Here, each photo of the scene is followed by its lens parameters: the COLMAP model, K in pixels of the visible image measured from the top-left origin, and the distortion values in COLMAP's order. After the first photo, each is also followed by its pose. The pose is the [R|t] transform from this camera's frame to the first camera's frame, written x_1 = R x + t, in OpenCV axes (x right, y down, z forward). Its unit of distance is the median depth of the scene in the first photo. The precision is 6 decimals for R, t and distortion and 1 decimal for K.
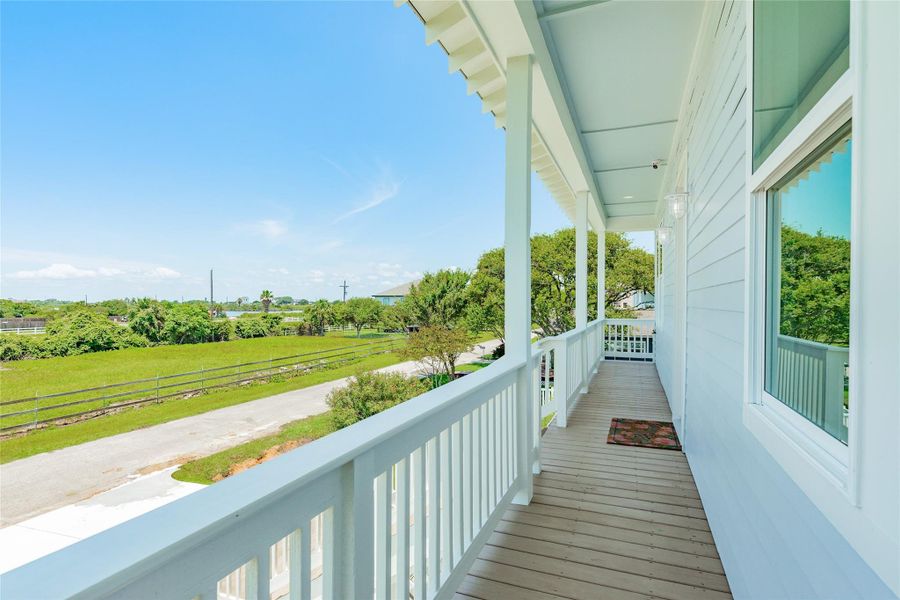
lens RADIAL K [[454.9, 0, 449.5], [0, 454.9, 306.0], [0, 0, 1]] dist [0.000401, 0.000303]
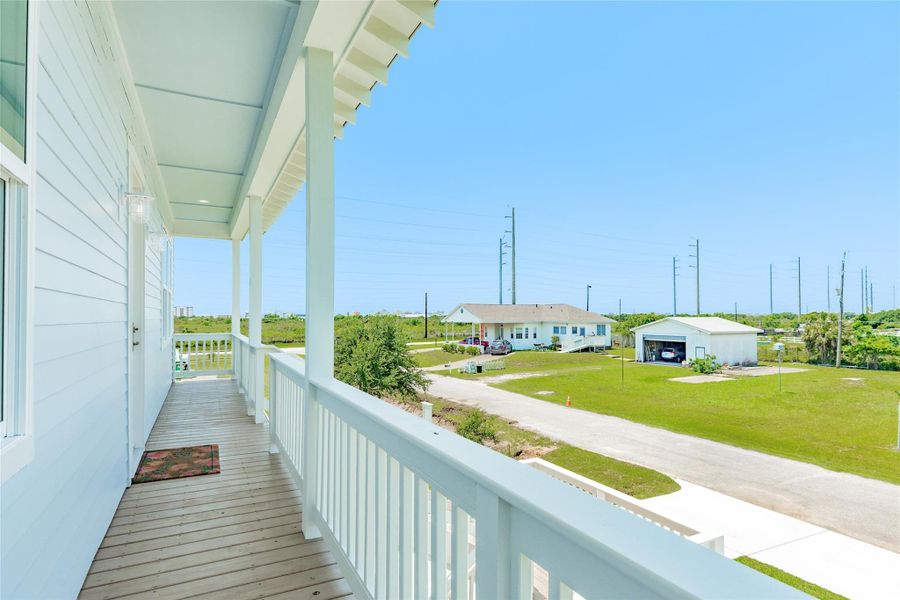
lens RADIAL K [[454.9, 0, 449.5], [0, 454.9, 306.0], [0, 0, 1]] dist [0.000401, 0.000303]
pose [[-0.627971, -0.017303, -0.778045, 0.779130], [-0.001263, 0.999774, -0.021215, -0.008992], [0.778236, -0.012340, -0.627851, 1.943511]]
